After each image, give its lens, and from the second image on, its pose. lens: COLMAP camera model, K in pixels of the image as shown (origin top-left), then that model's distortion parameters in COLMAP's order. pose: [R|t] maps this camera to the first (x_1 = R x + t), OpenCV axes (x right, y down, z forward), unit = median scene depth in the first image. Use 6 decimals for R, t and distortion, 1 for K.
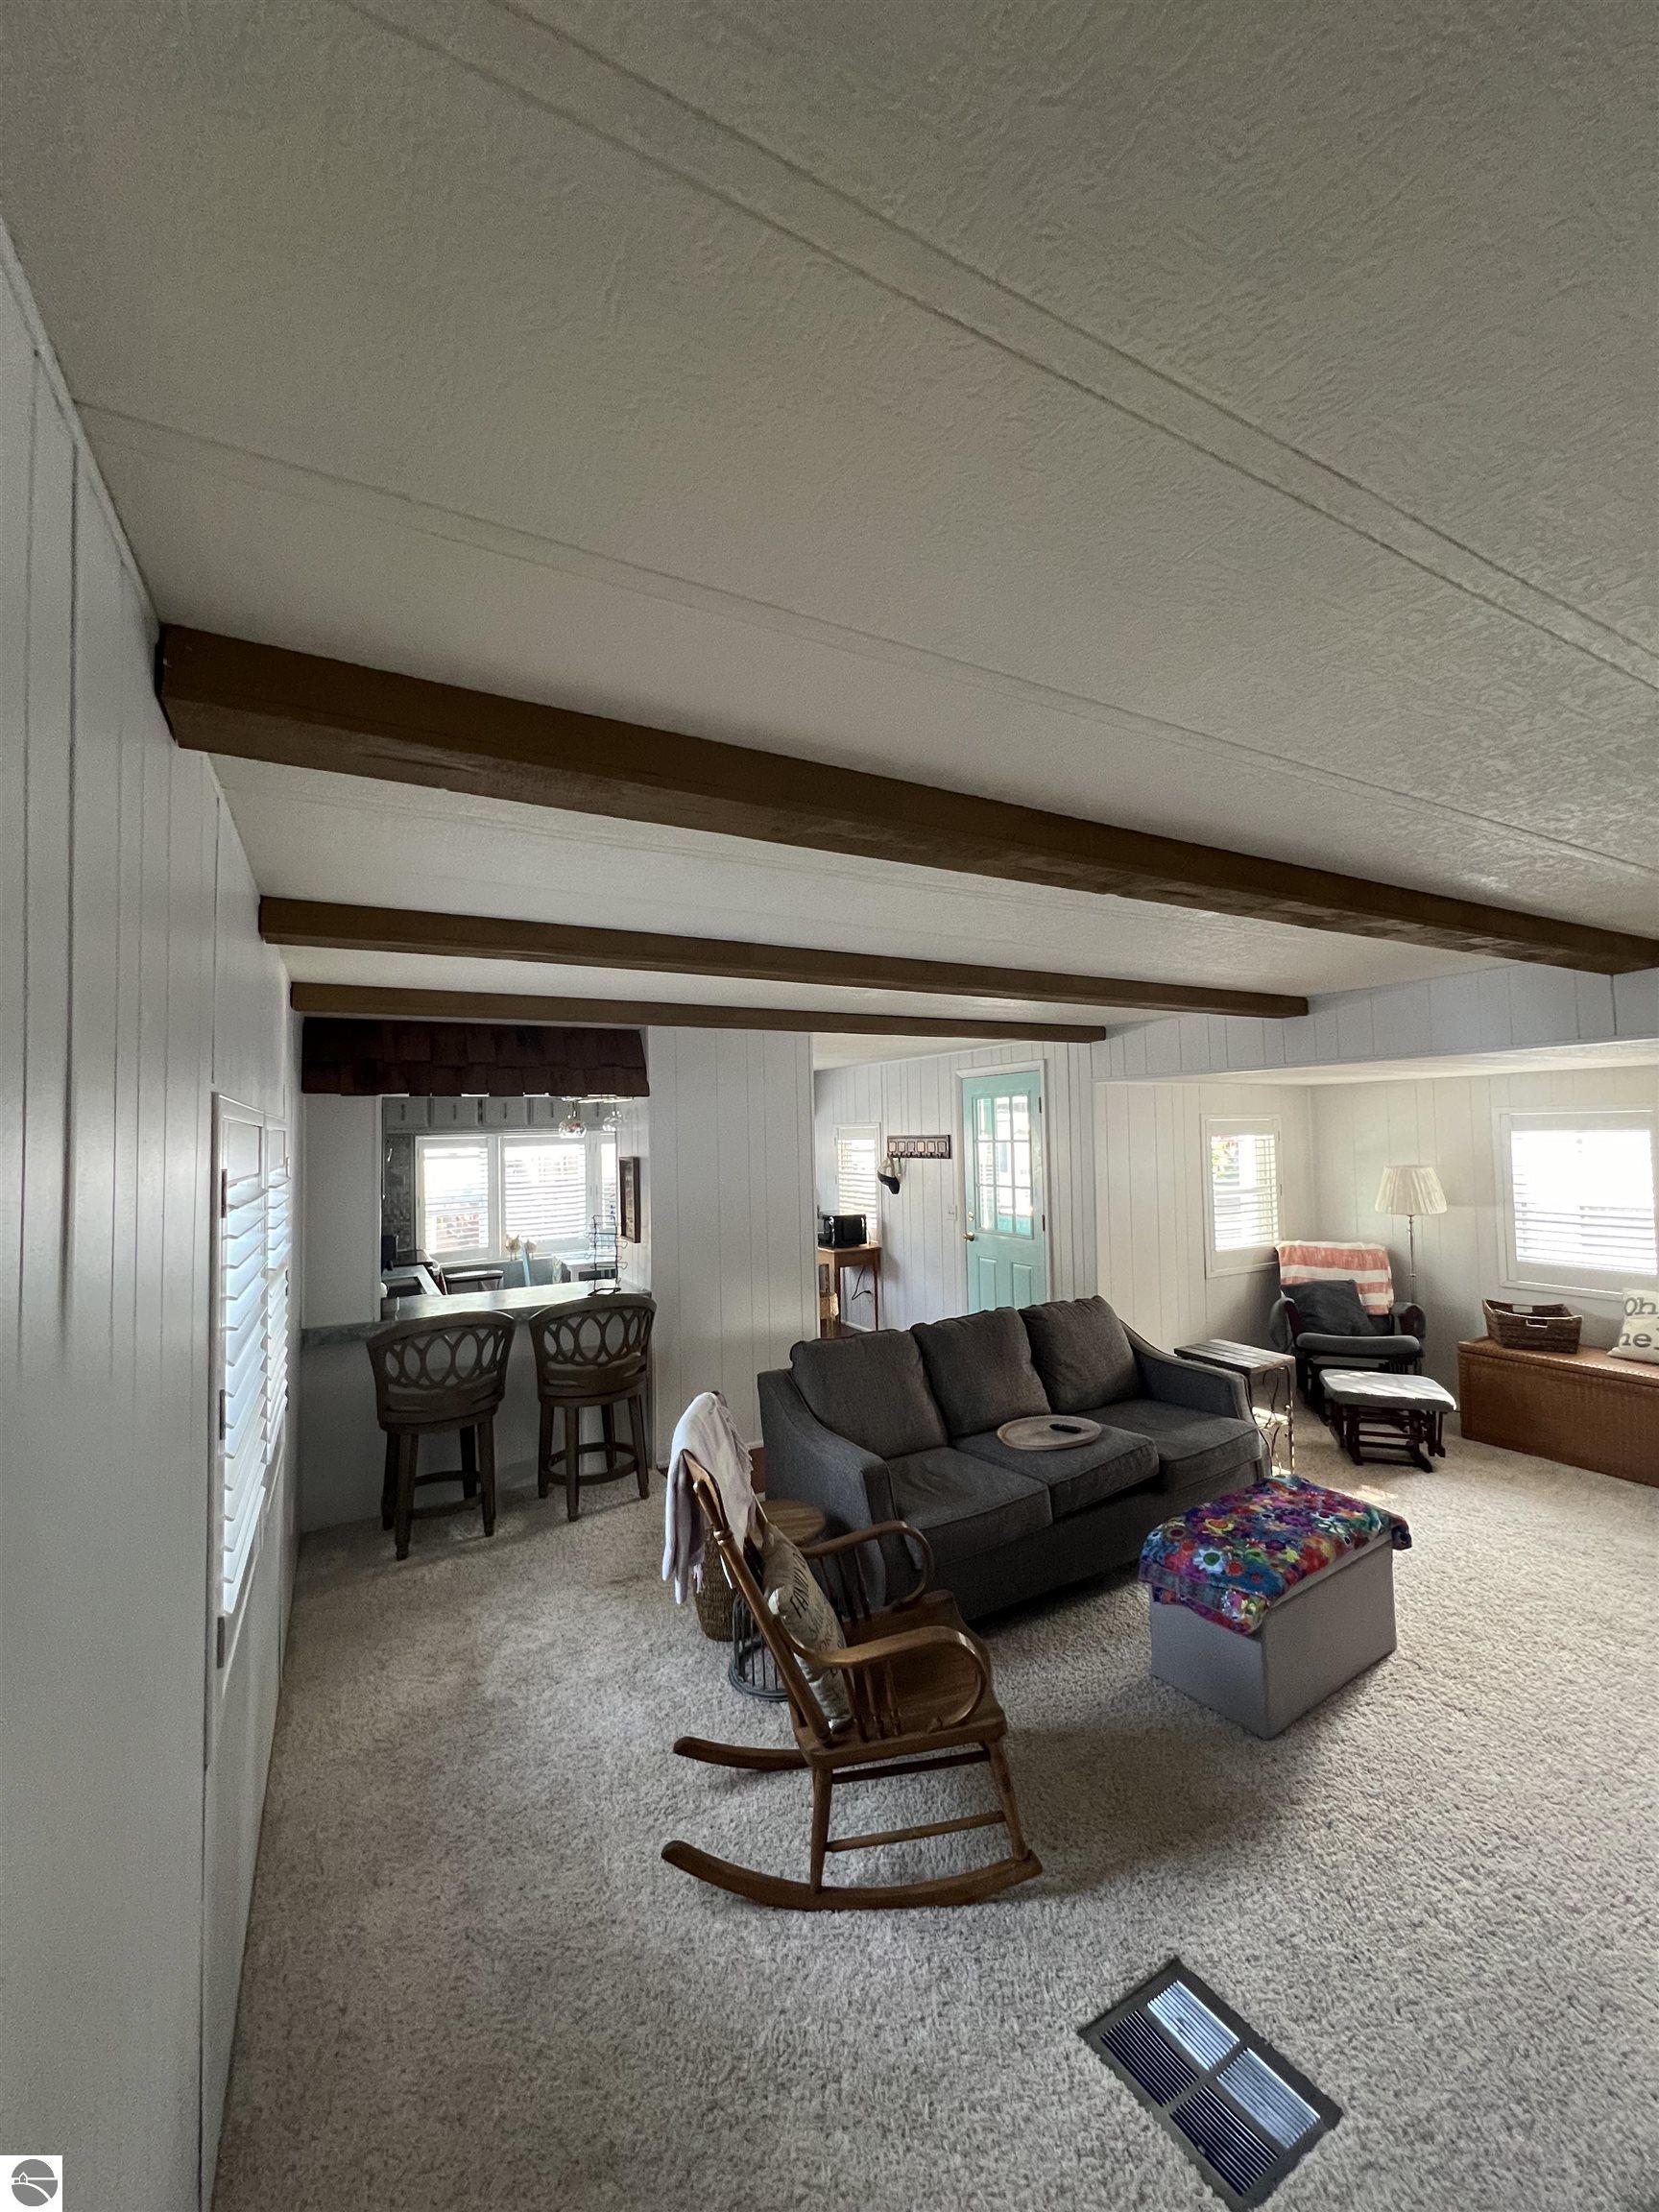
lens RADIAL K [[881.8, 0, 837.1], [0, 881.8, 1097.3], [0, 0, 1]] dist [-0.005475, 0.000857]
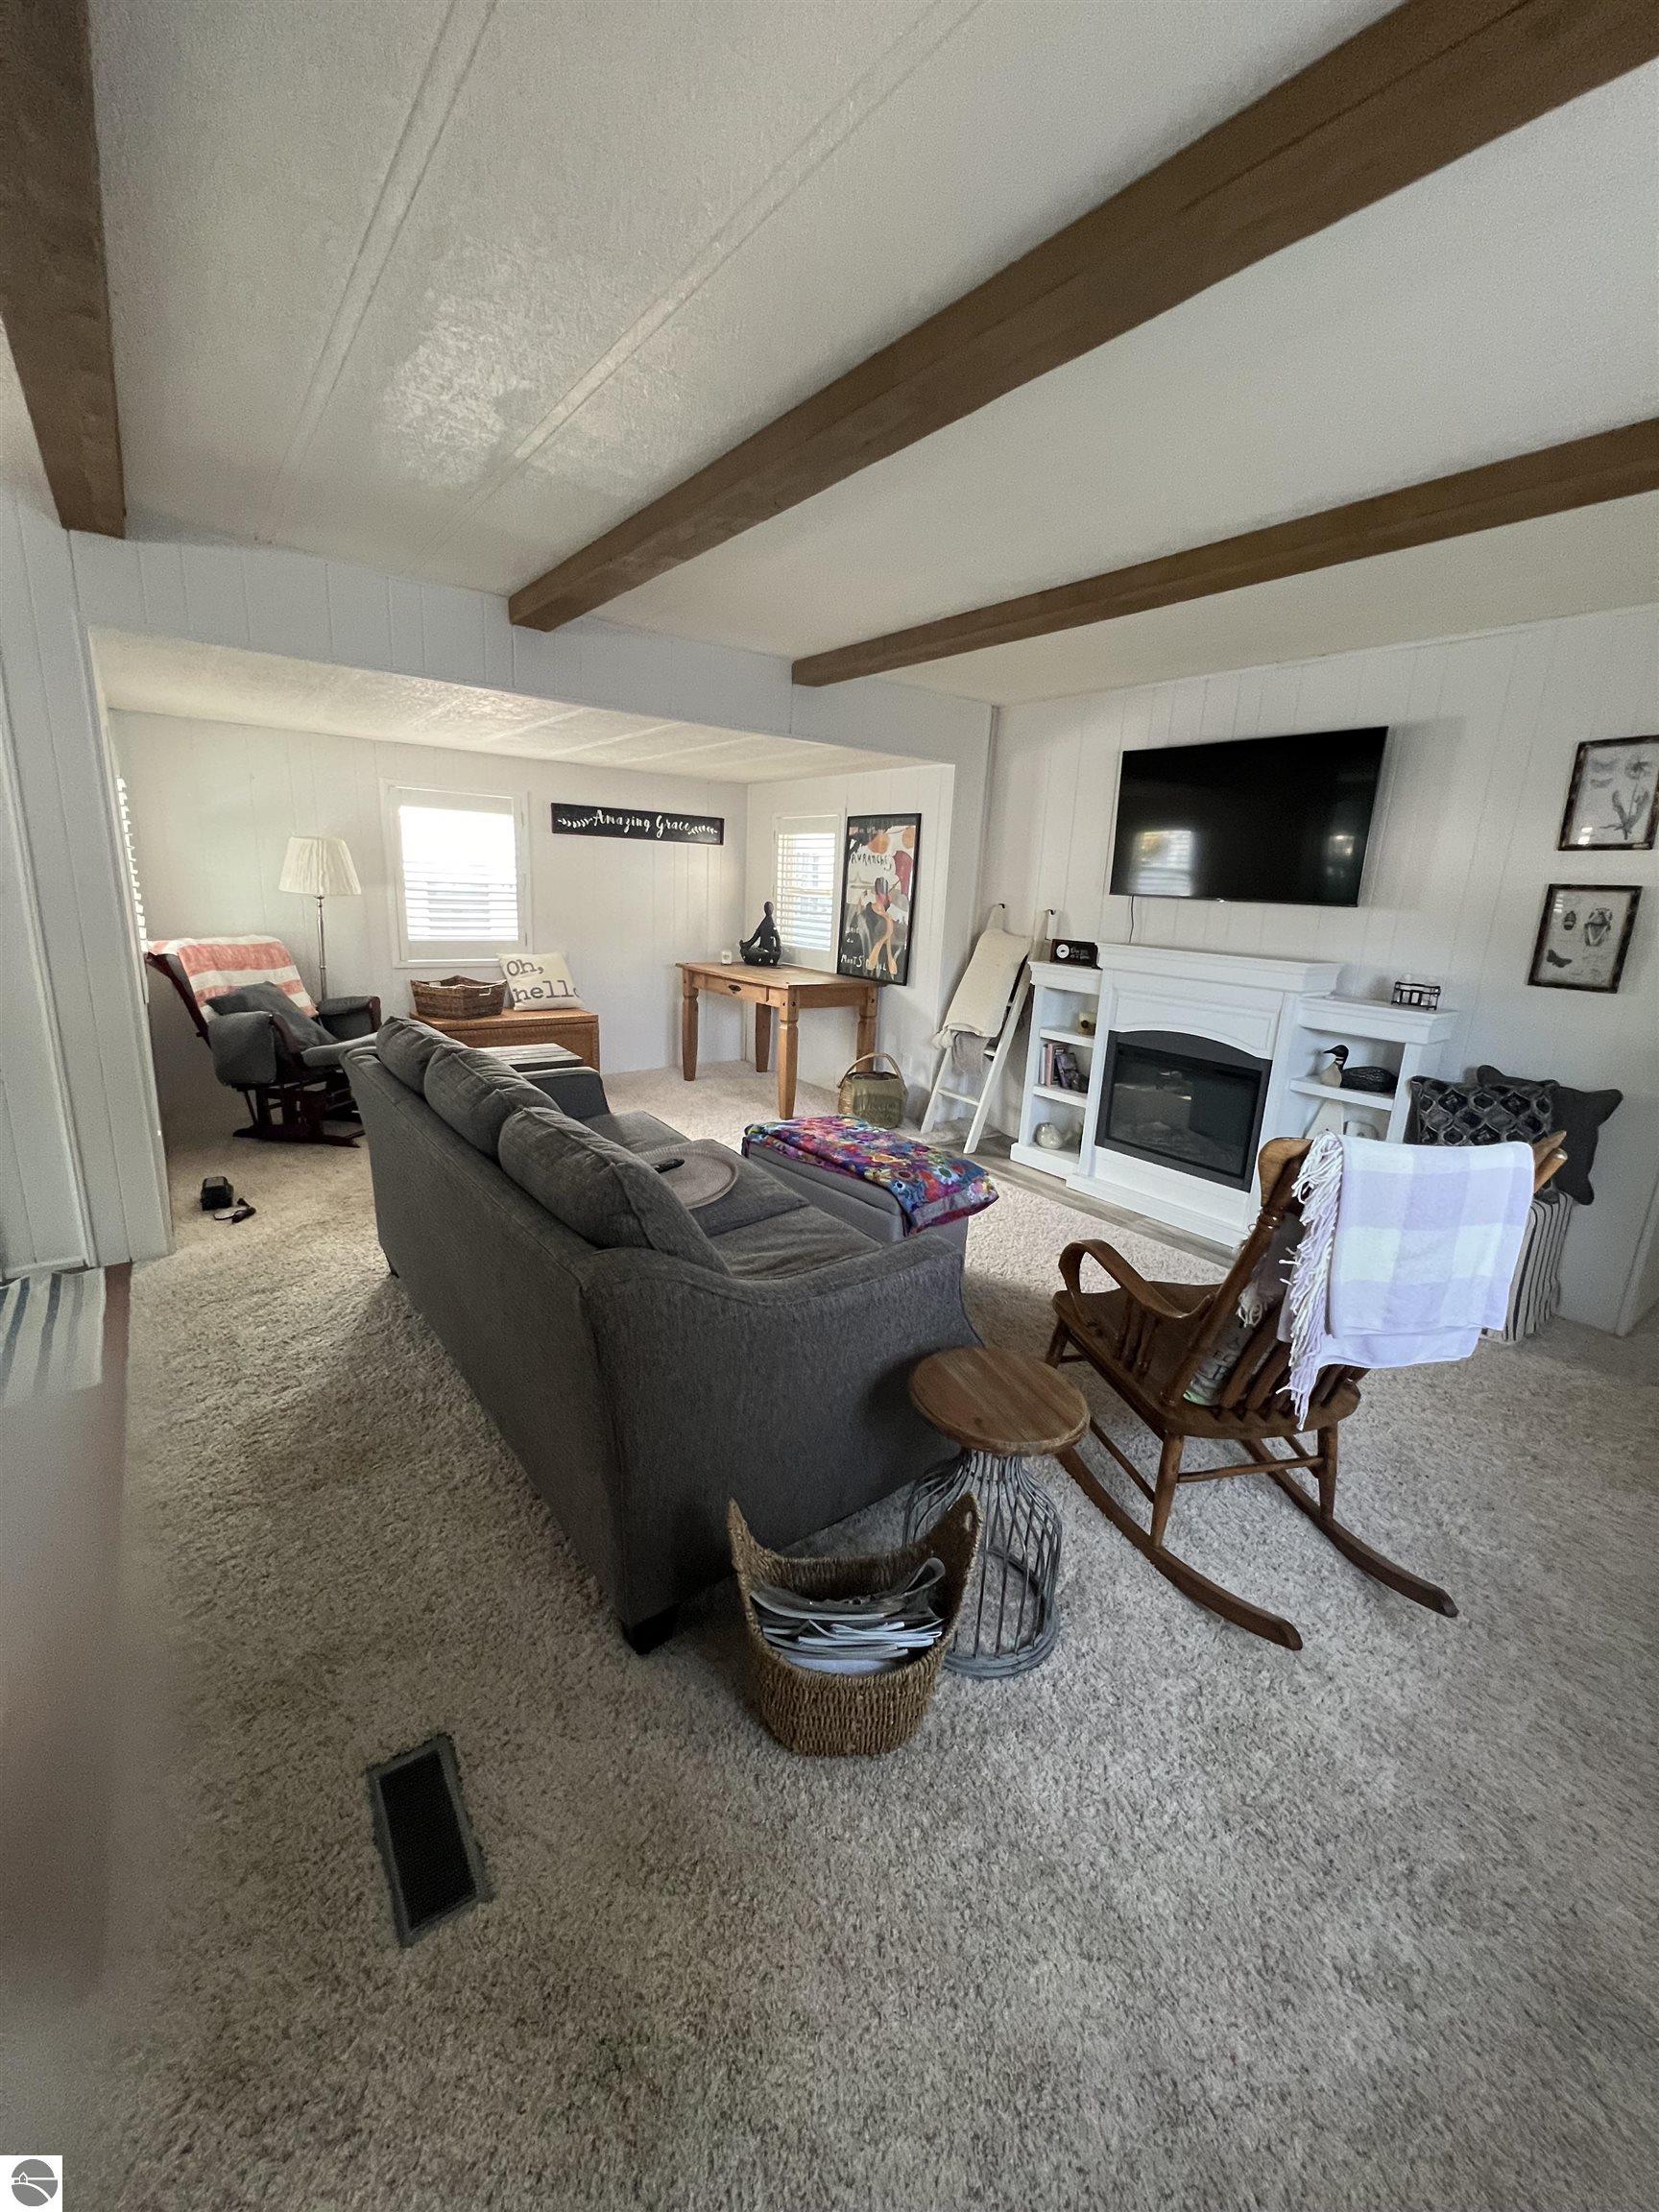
lens RADIAL K [[881.8, 0, 837.1], [0, 881.8, 1097.3], [0, 0, 1]] dist [-0.005475, 0.000857]
pose [[-0.145593, -0.224639, 0.963504, -0.322309], [-0.085715, 0.973083, 0.213920, 0.107174], [-0.985624, -0.051442, -0.160929, 0.695725]]
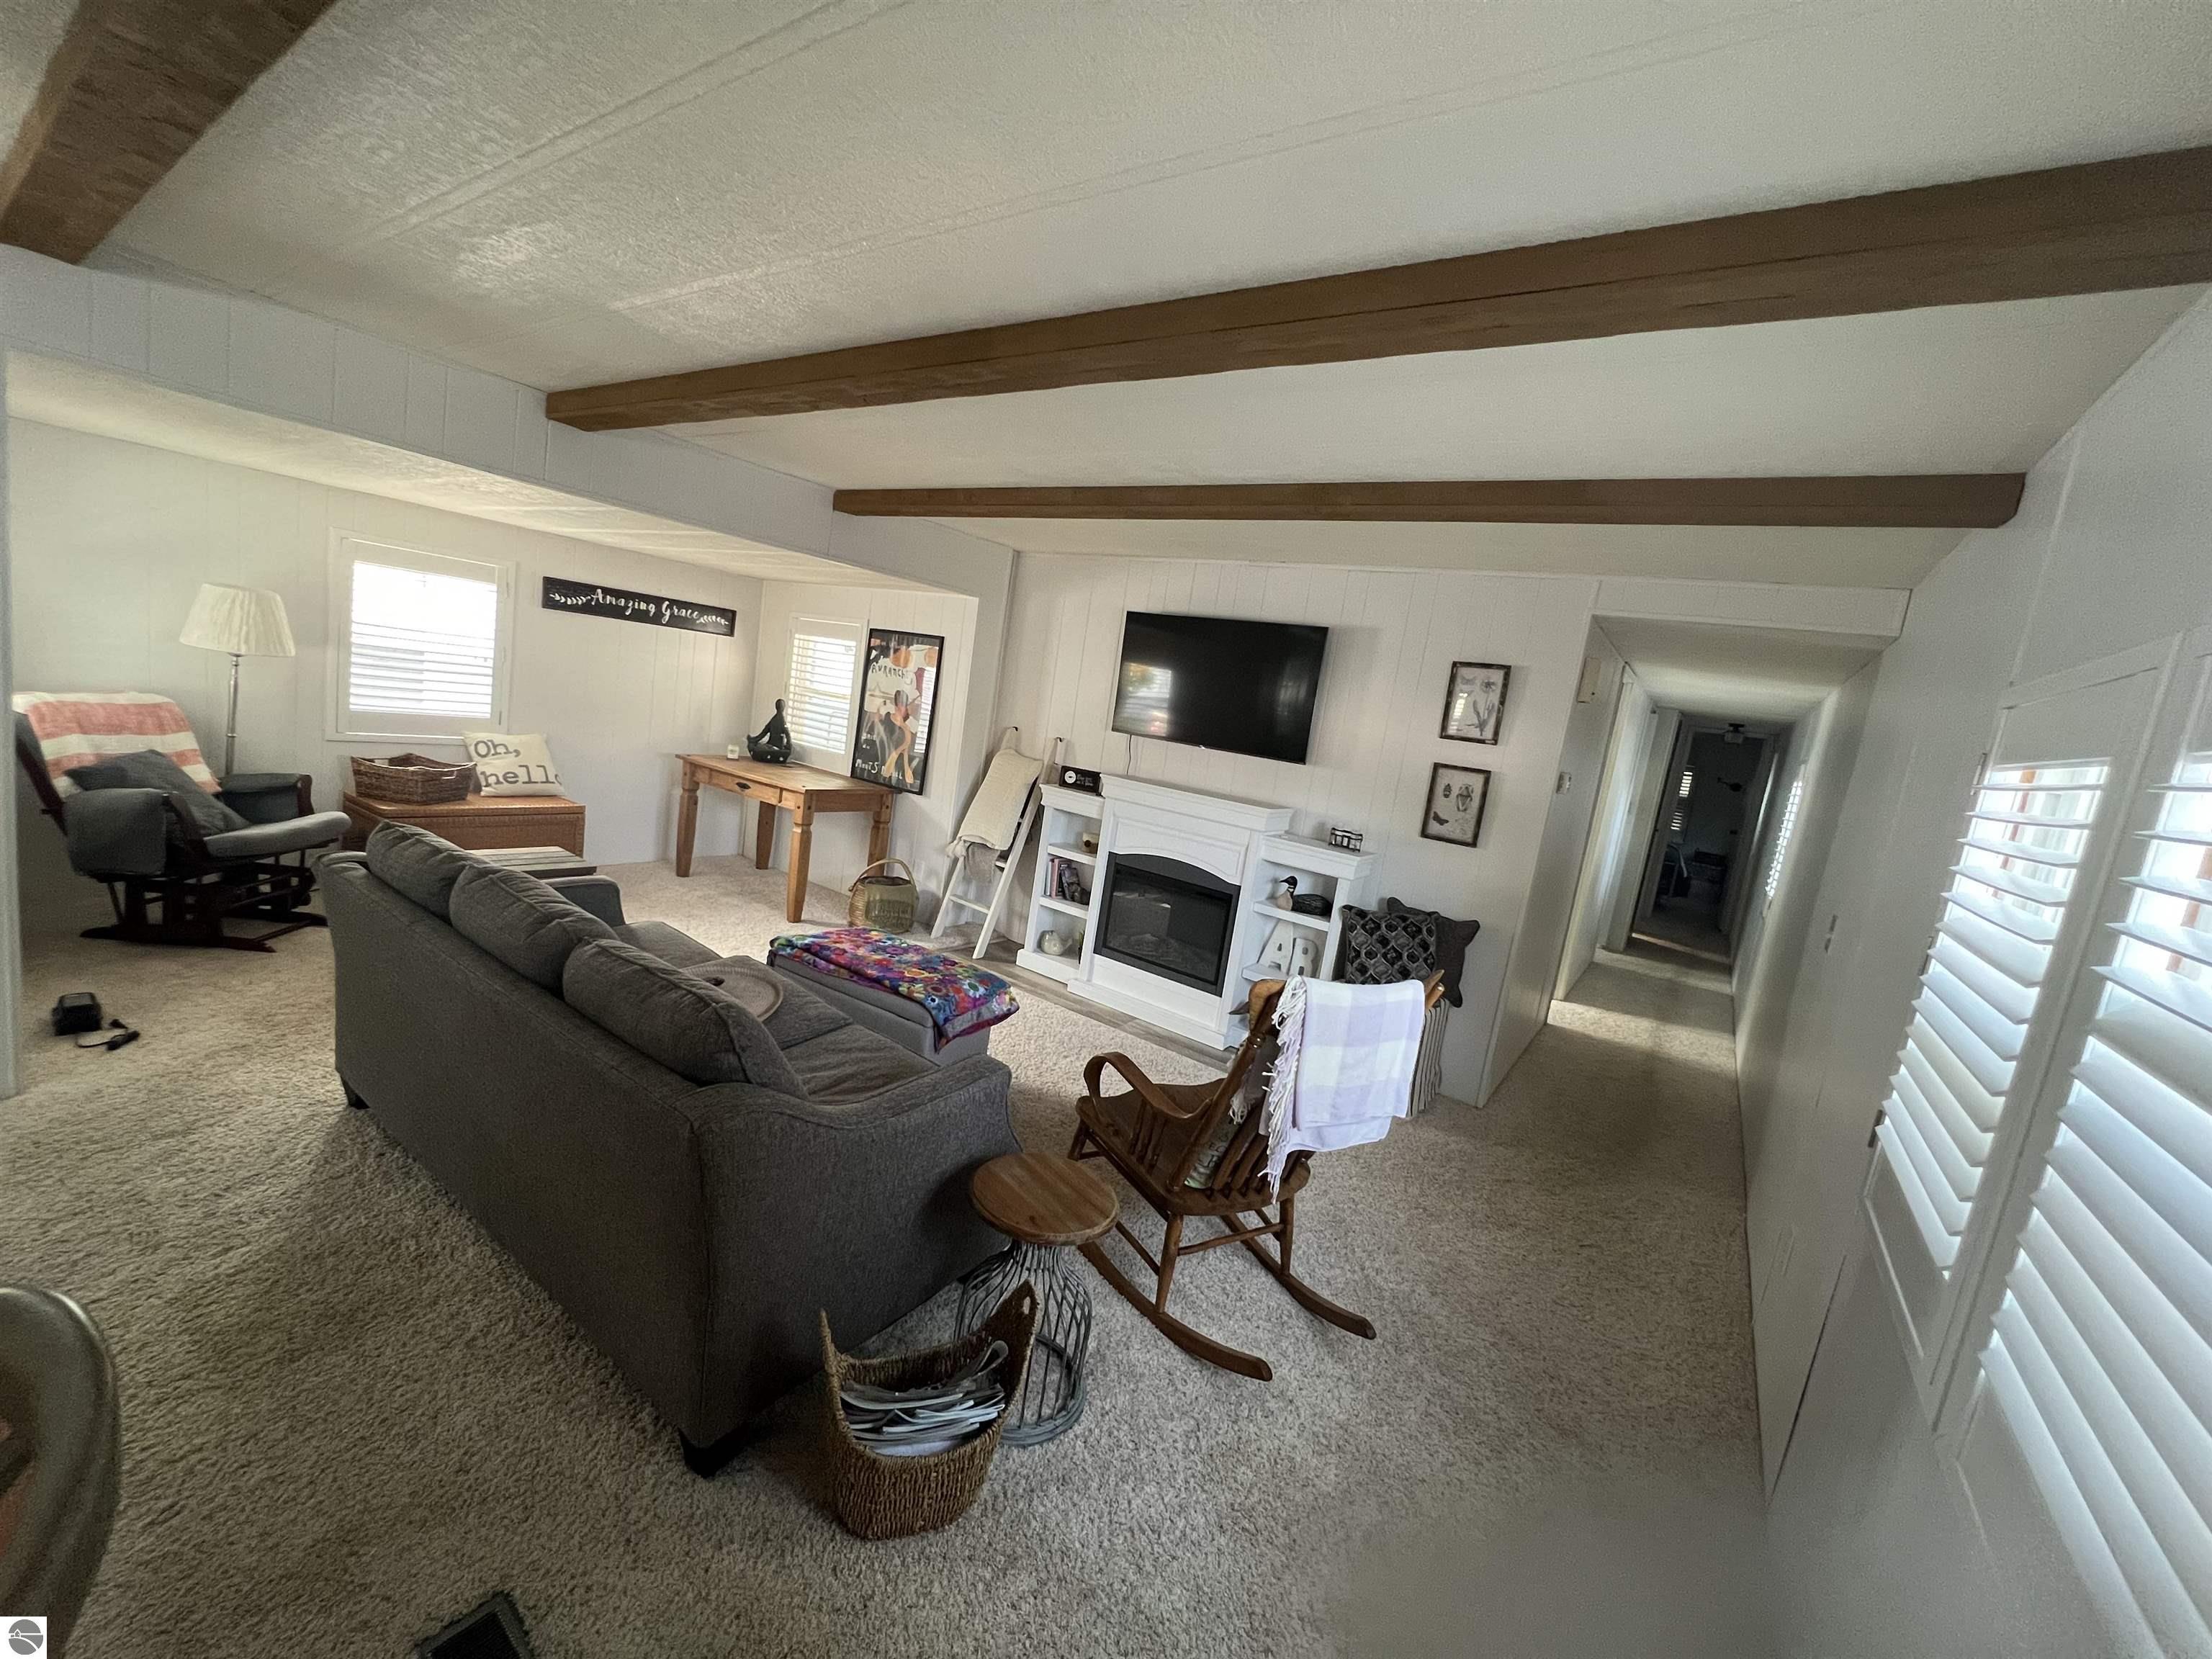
lens RADIAL K [[881.8, 0, 1099.0], [0, 881.8, 822.3], [0, 0, 1]] dist [-0.005475, 0.000857]
pose [[-0.432848, -0.172355, 0.884837, -0.365571], [-0.175420, 0.978893, 0.104863, 0.074652], [-0.884234, -0.109829, -0.453947, 0.751421]]
